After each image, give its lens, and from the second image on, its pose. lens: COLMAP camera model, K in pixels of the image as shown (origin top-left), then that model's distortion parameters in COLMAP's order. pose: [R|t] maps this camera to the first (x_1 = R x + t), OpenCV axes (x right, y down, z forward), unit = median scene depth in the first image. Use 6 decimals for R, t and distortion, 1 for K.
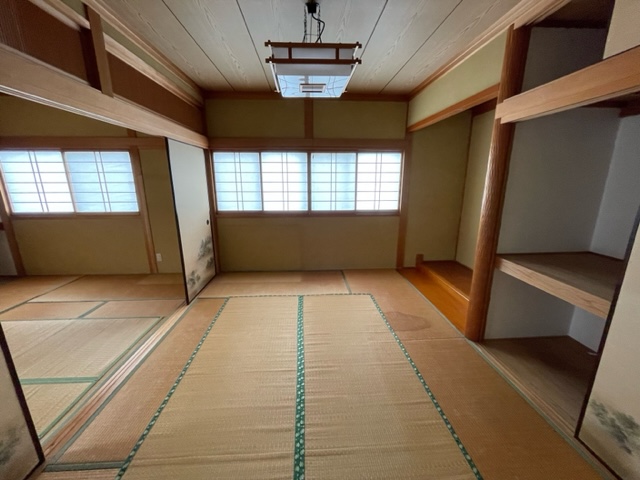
lens RADIAL K [[259.9, 0, 321.4], [0, 259.9, 241.2], [0, 0, 1]] dist [-0.001847, -0.000211]
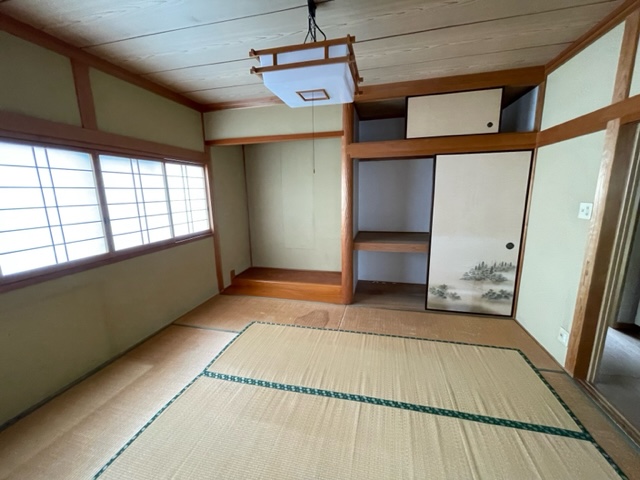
lens RADIAL K [[259.9, 0, 323.0], [0, 259.9, 239.3], [0, 0, 1]] dist [-0.001847, -0.000211]
pose [[0.294427, -0.180589, 0.938456, -0.471995], [0.238666, 0.964763, 0.110774, -0.100937], [-0.925392, 0.191363, 0.327153, 0.378911]]
